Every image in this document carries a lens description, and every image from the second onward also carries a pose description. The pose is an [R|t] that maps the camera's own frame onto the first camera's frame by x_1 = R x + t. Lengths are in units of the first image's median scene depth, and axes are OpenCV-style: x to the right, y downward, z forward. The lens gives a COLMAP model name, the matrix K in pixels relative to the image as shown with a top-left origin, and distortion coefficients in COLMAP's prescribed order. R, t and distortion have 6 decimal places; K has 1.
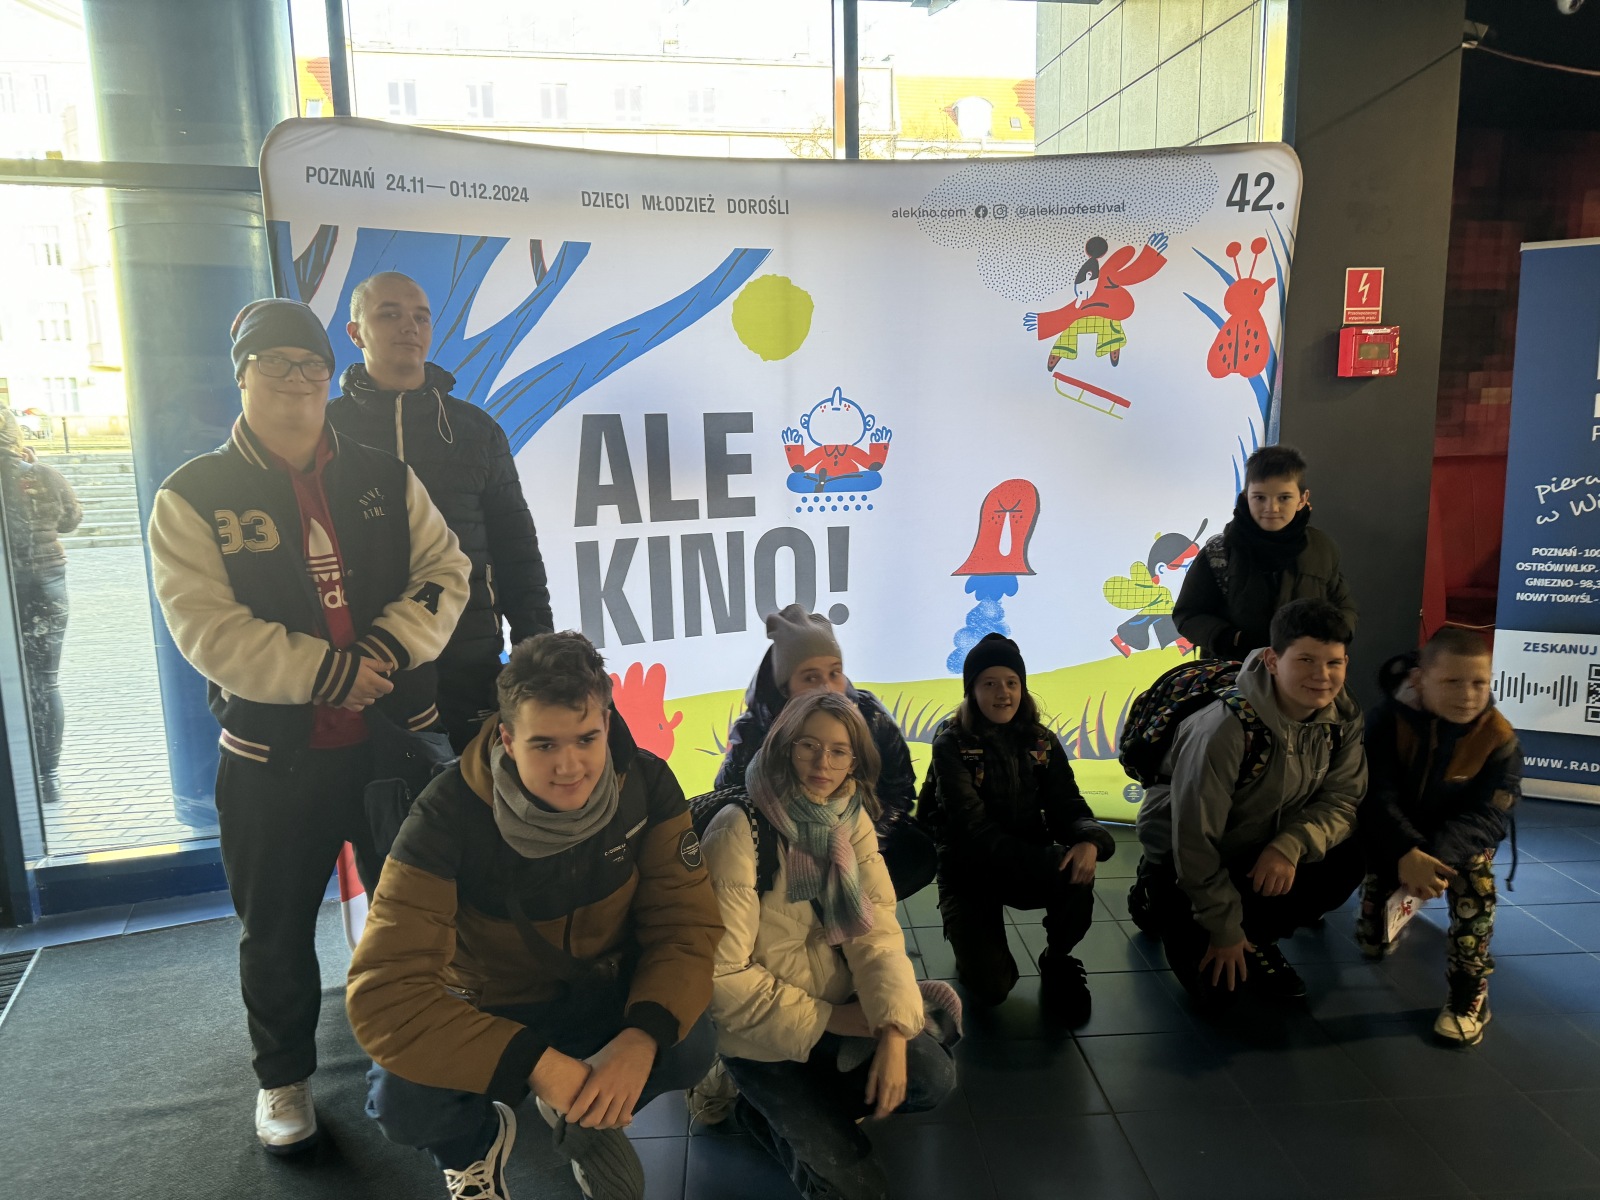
lens RADIAL K [[1123.6, 0, 800.0], [0, 1123.6, 600.0], [0, 0, 1]] dist [-0.008143, 0.003132]
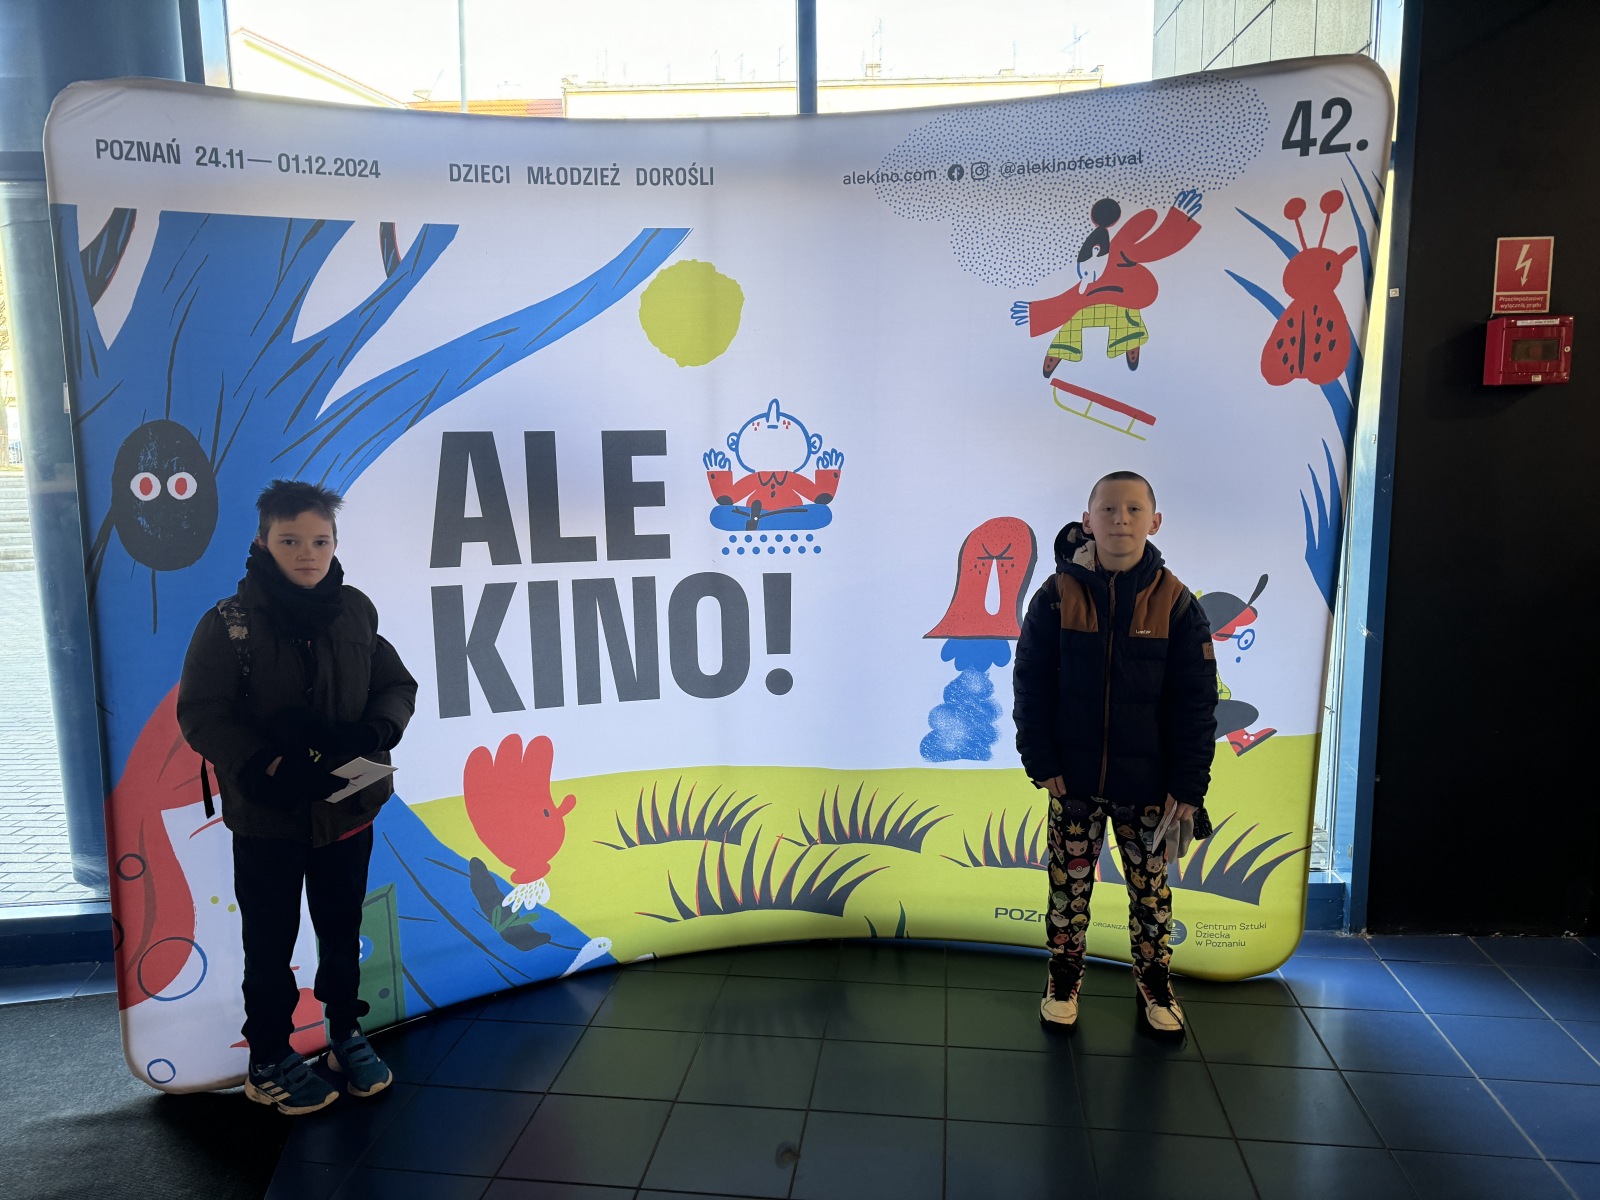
lens RADIAL K [[1123.6, 0, 800.0], [0, 1123.6, 600.0], [0, 0, 1]] dist [-0.008143, 0.003132]
pose [[0.982722, 0.029507, -0.182720, 0.205956], [-0.032908, 0.999337, -0.015607, -0.035690], [0.182138, 0.021350, 0.983041, 0.225768]]
